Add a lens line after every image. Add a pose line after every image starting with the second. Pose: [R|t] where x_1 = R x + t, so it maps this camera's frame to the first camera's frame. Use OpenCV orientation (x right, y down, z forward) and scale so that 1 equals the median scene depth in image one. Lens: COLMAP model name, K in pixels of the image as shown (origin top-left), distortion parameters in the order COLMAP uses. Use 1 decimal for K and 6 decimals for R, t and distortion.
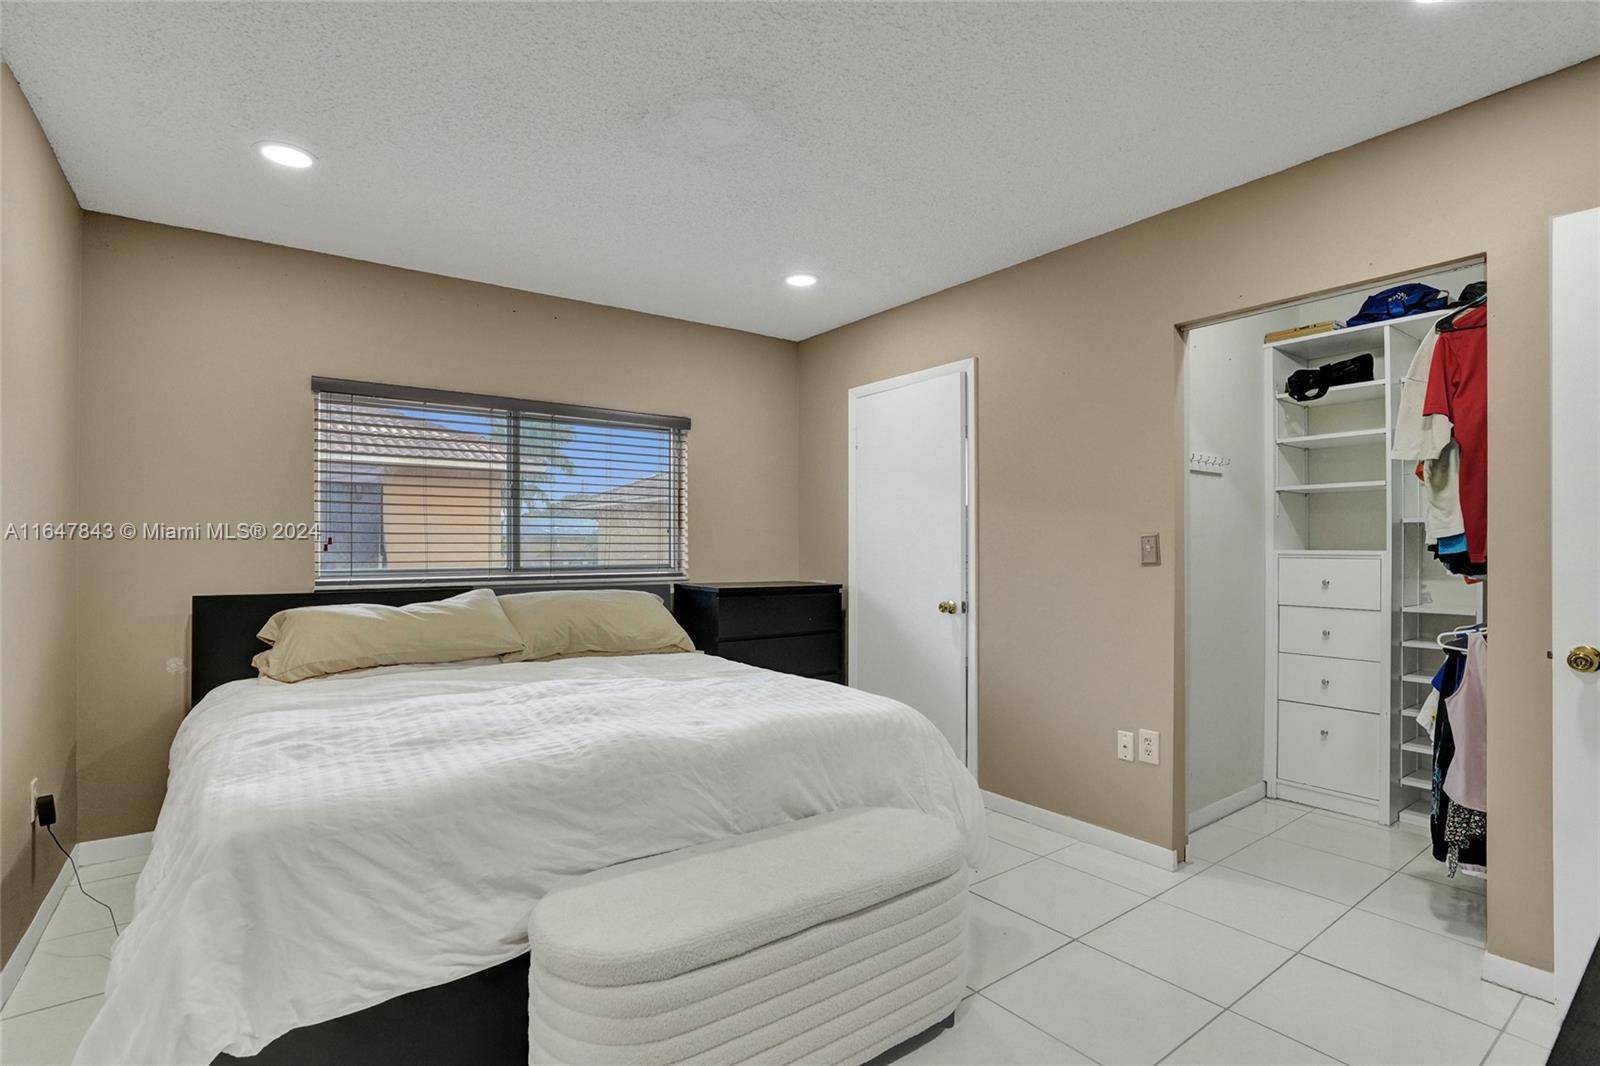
lens RADIAL K [[777.8, 0, 811.2], [0, 777.8, 534.6], [0, 0, 1]] dist [-0.002716, 0.000427]
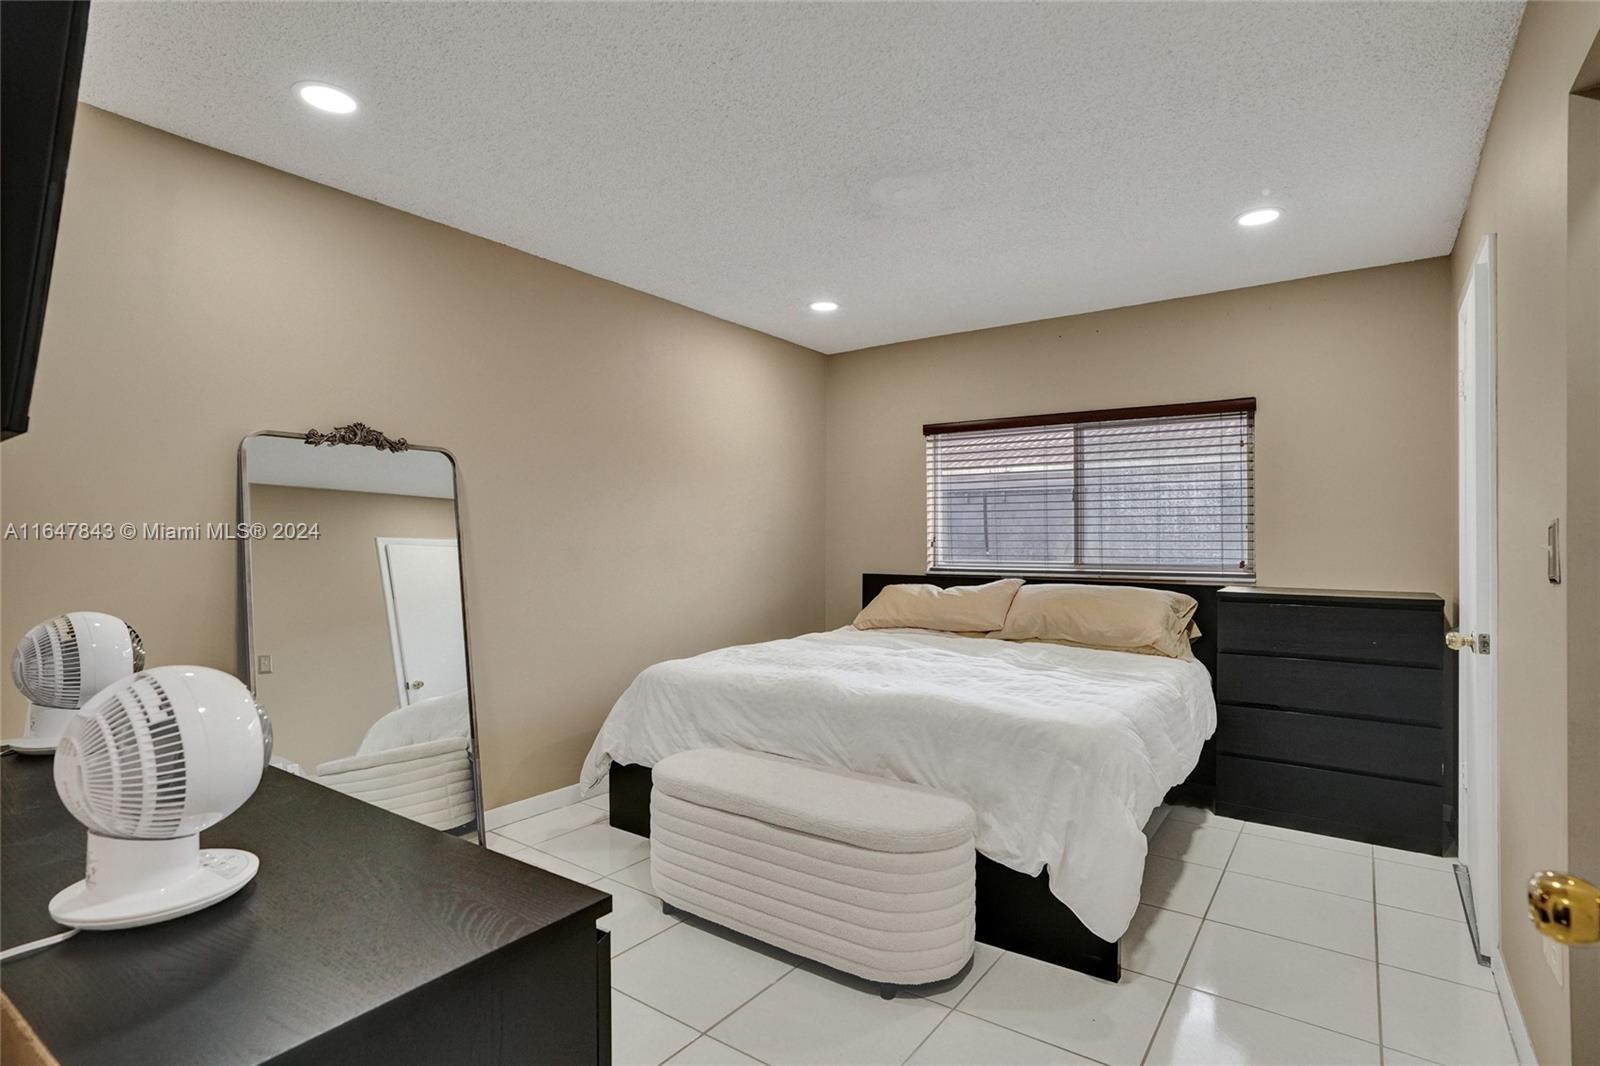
lens RADIAL K [[781.1, 0, 802.0], [0, 781.1, 526.3], [0, 0, 1]] dist [-0.017418, 0.020687]
pose [[0.325201, -0.017537, -0.945482, 0.704085], [0.008011, 0.999843, -0.015790, 0.005721], [0.945611, -0.002440, 0.325291, 0.334767]]
